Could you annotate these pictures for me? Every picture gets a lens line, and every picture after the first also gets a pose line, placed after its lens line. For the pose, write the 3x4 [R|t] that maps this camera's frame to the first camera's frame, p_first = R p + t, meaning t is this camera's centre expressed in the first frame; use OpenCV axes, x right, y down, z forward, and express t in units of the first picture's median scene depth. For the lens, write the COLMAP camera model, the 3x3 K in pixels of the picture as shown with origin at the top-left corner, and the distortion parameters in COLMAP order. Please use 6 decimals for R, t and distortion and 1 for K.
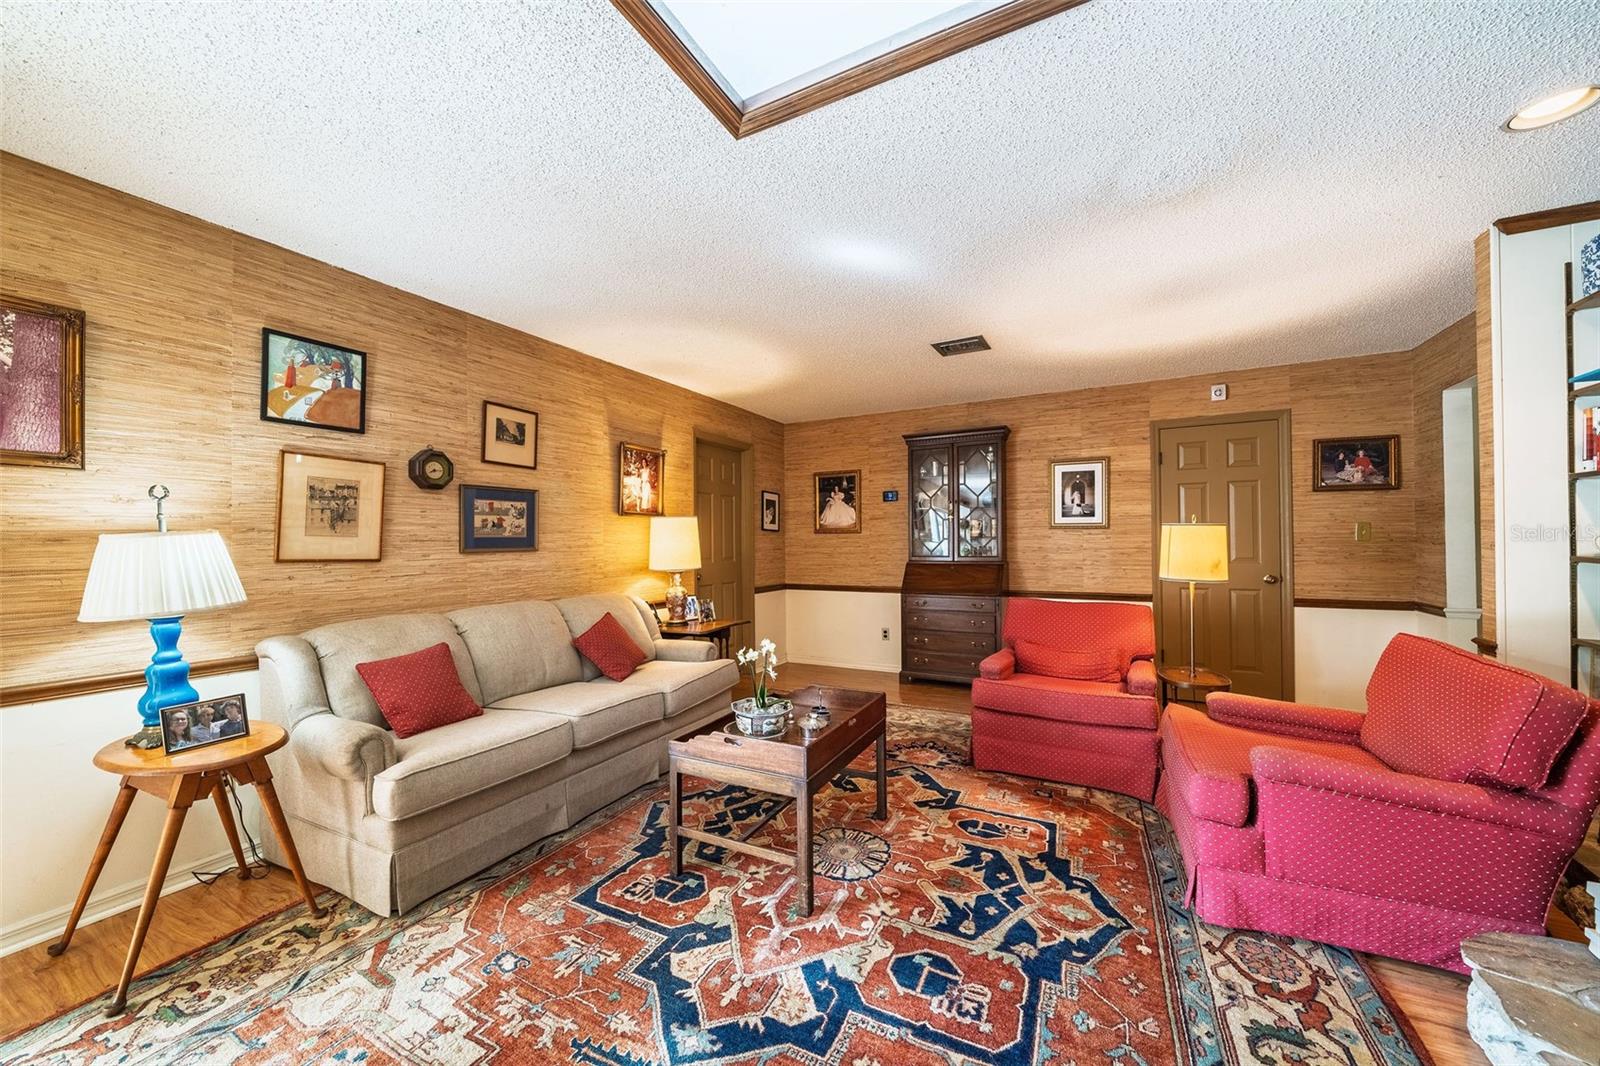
lens RADIAL K [[585.2, 0, 800.0], [0, 585.2, 533.0], [0, 0, 1]] dist [-0.001853, -0.000086]
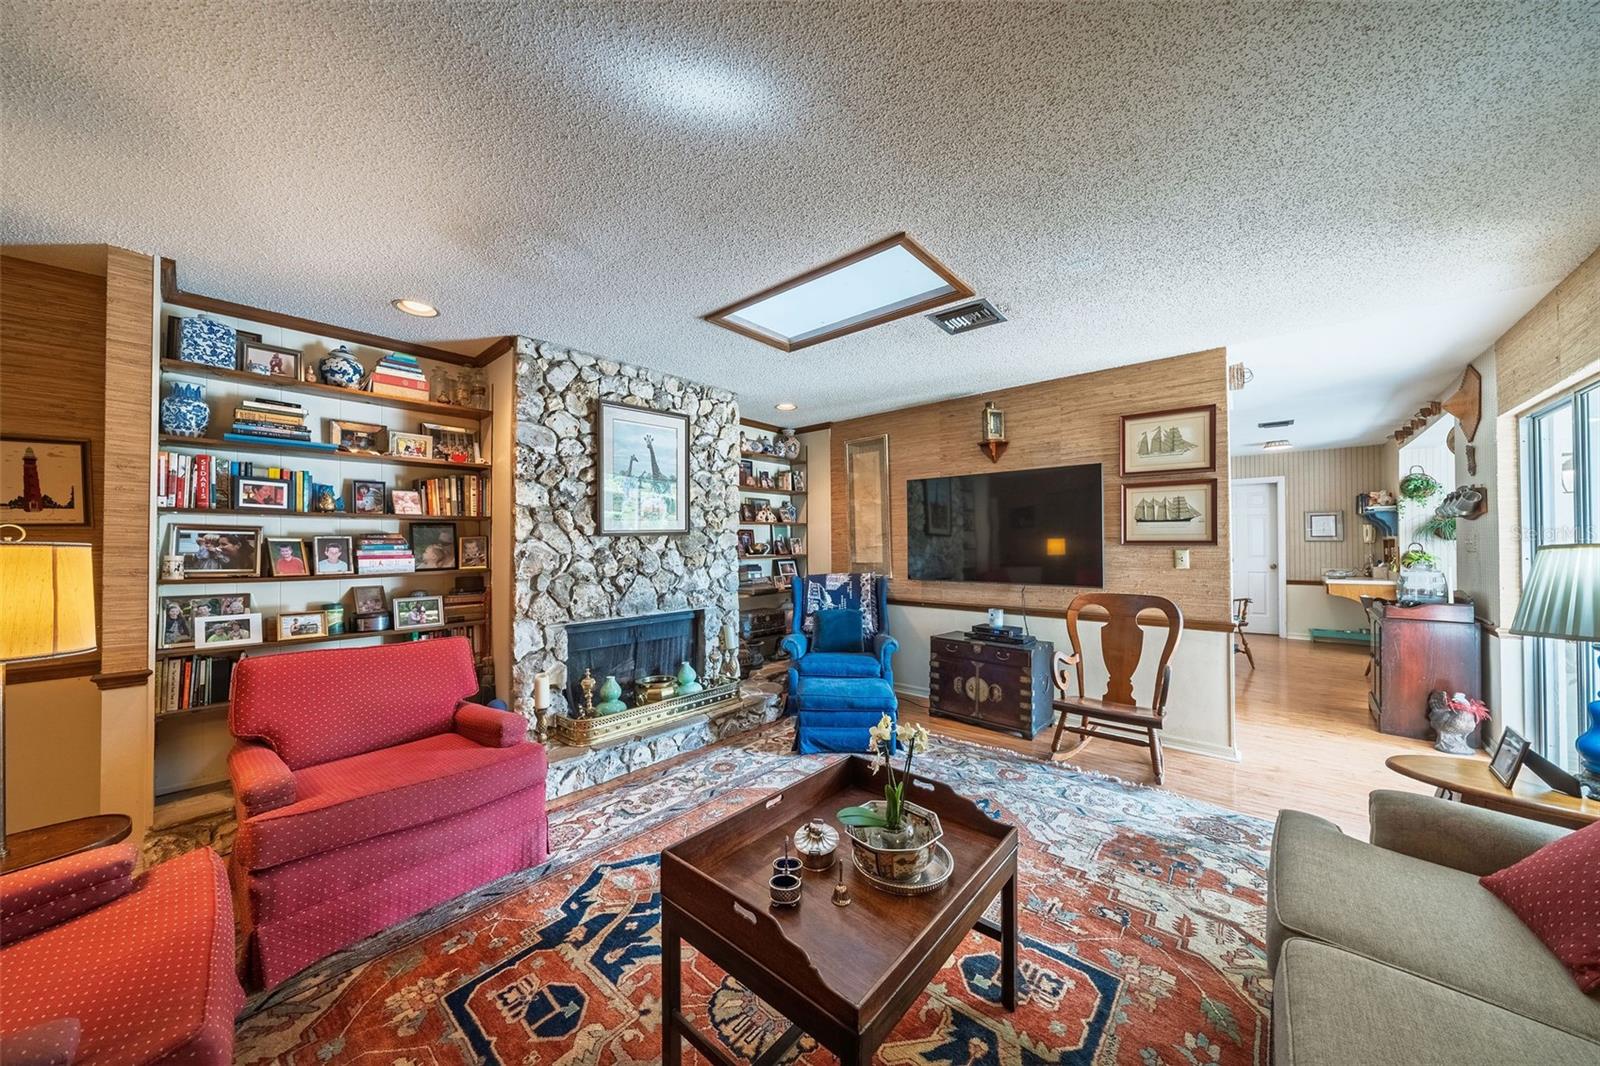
lens RADIAL K [[542.3, 0, 798.7], [0, 542.3, 537.2], [0, 0, 1]] dist [-0.004034, -0.000235]
pose [[-0.972564, 0.015453, 0.232120, -0.100456], [0.009181, 0.999564, -0.028077, -0.002504], [-0.232452, -0.025176, -0.972282, 1.501187]]
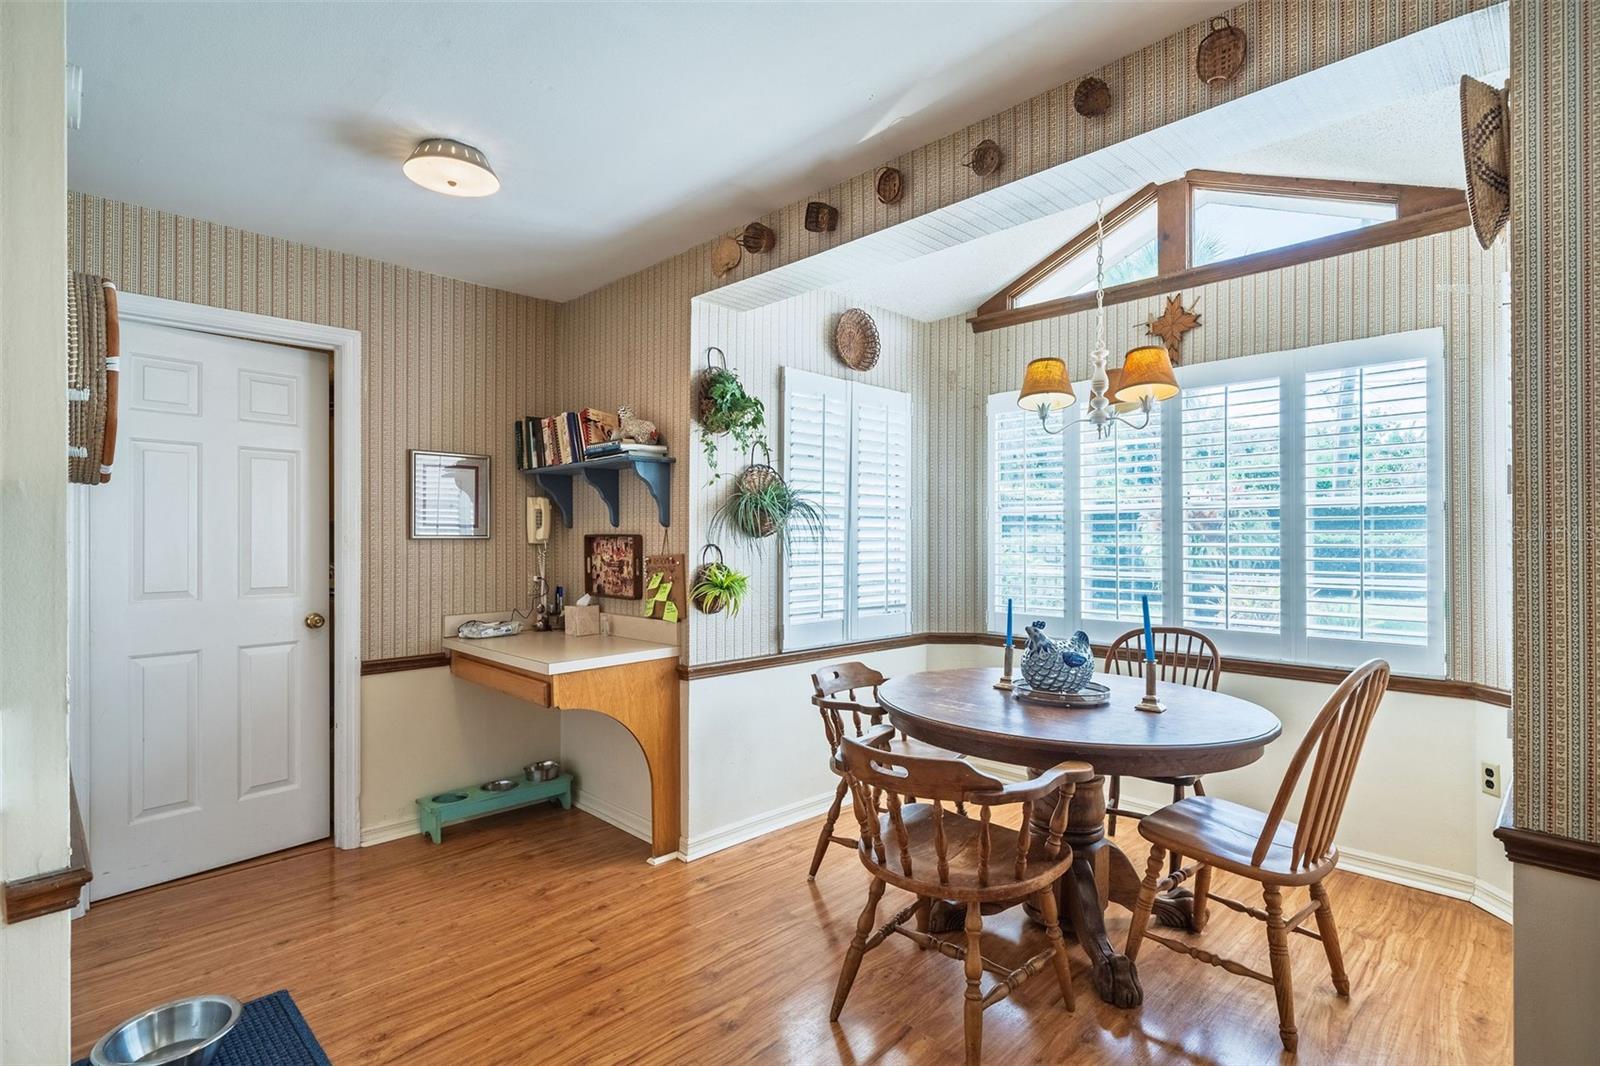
lens RADIAL K [[775.9, 0, 801.2], [0, 775.9, 538.5], [0, 0, 1]] dist [0.002582, 0.000586]
pose [[-0.303300, 0.013077, -0.952805, -0.921593], [0.019318, 0.999785, 0.007573, -0.034007], [0.952699, -0.016109, -0.303487, -0.768770]]
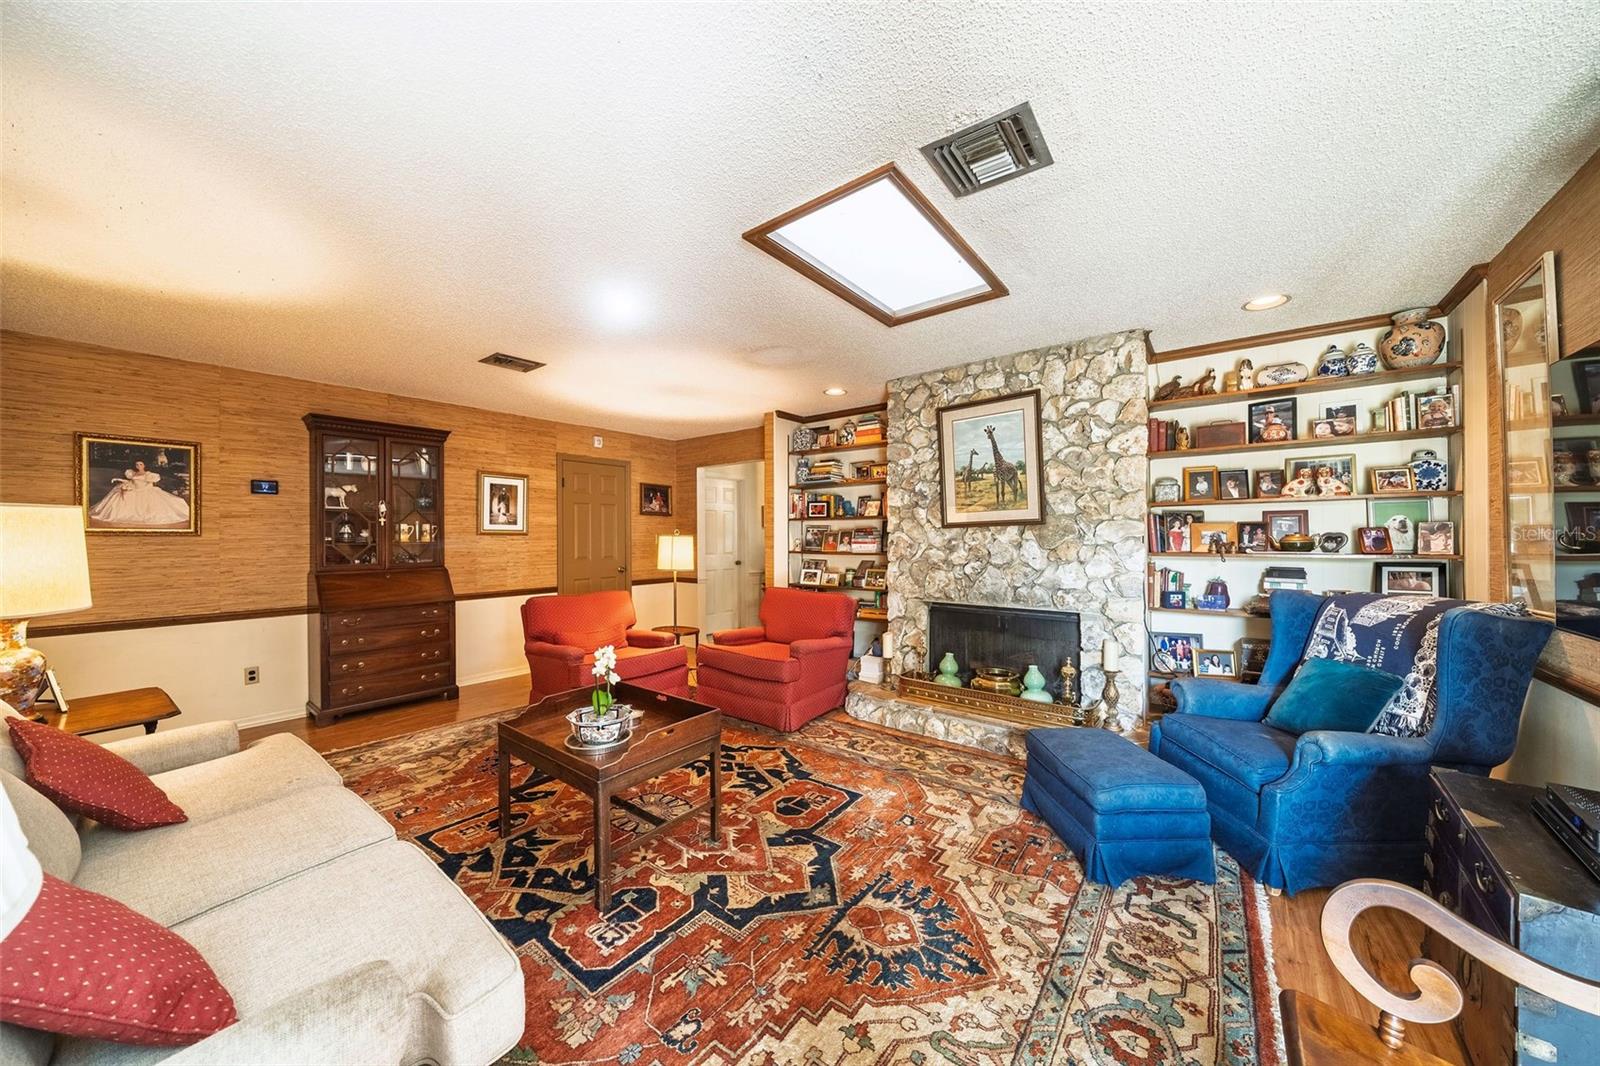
lens RADIAL K [[541.7, 0, 799.5], [0, 541.7, 535.4], [0, 0, 1]] dist [-0.003770, -0.000209]
pose [[0.180062, 0.009246, 0.983612, -0.864813], [-0.011353, 0.999909, -0.007321, -0.010005], [-0.983590, -0.009849, 0.180150, 0.461813]]
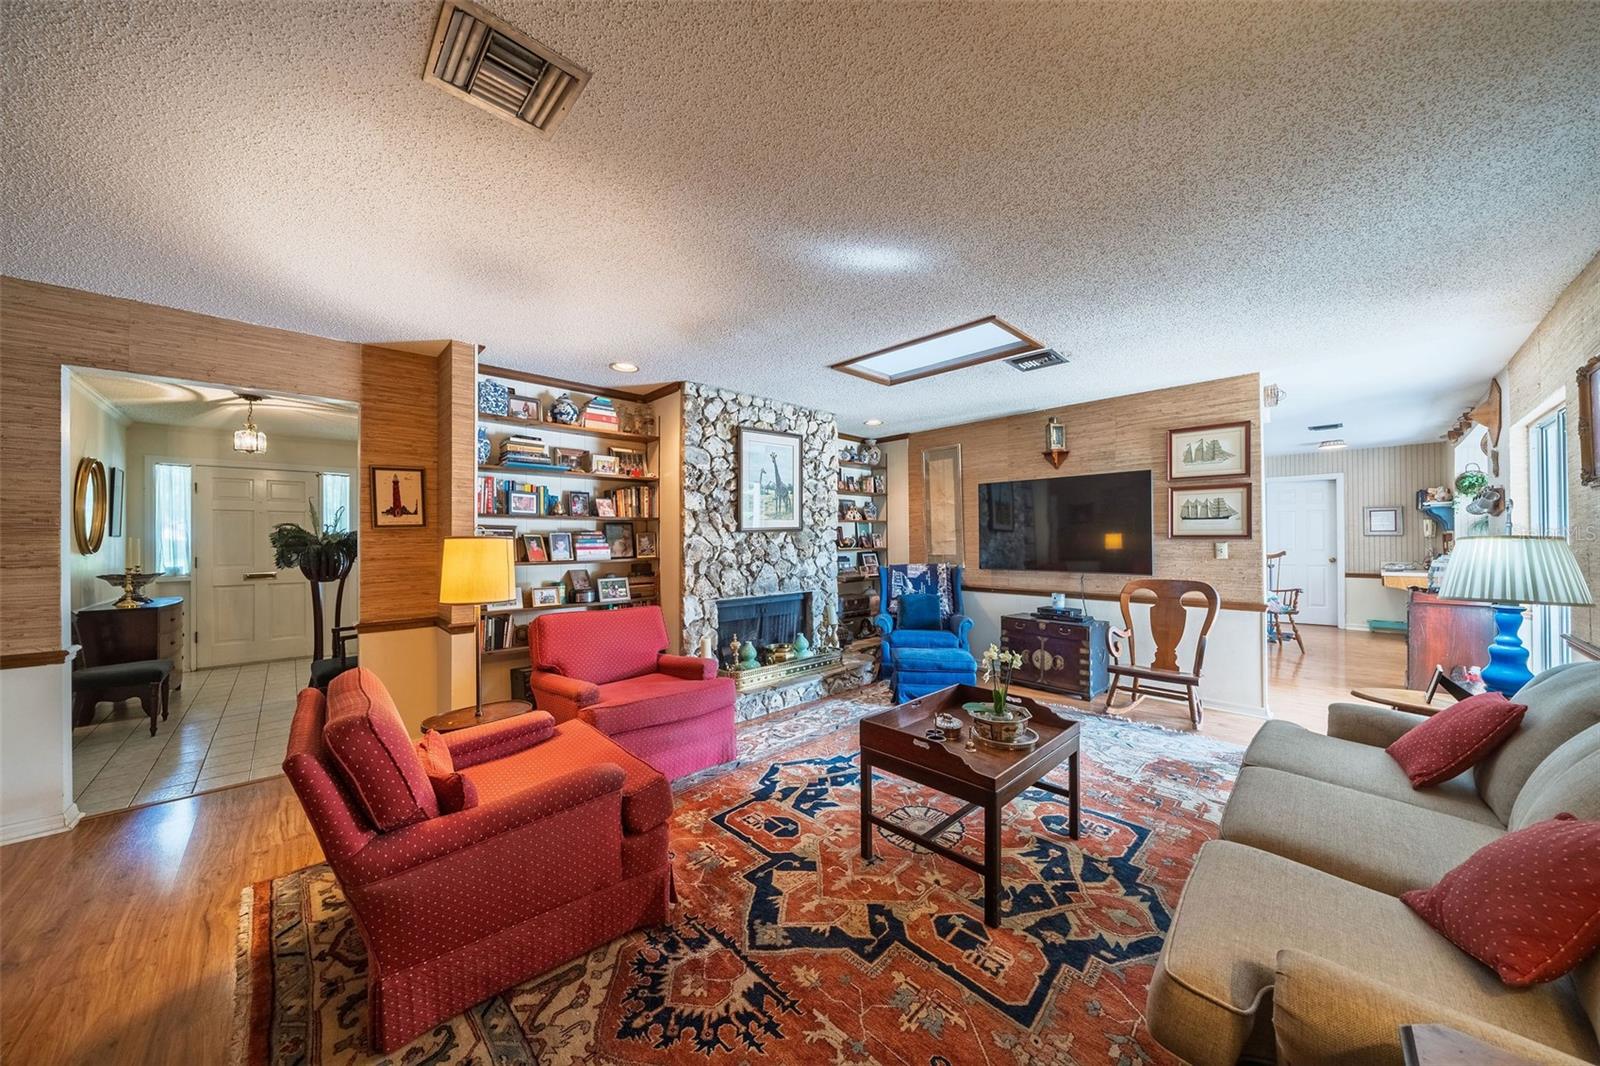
lens RADIAL K [[541.7, 0, 799.5], [0, 541.7, 535.4], [0, 0, 1]] dist [-0.003770, -0.000209]
pose [[-0.948800, 0.016202, 0.315463, -0.035708], [0.008970, 0.999663, -0.024363, 0.005814], [-0.315751, -0.020286, -0.948625, 1.879234]]
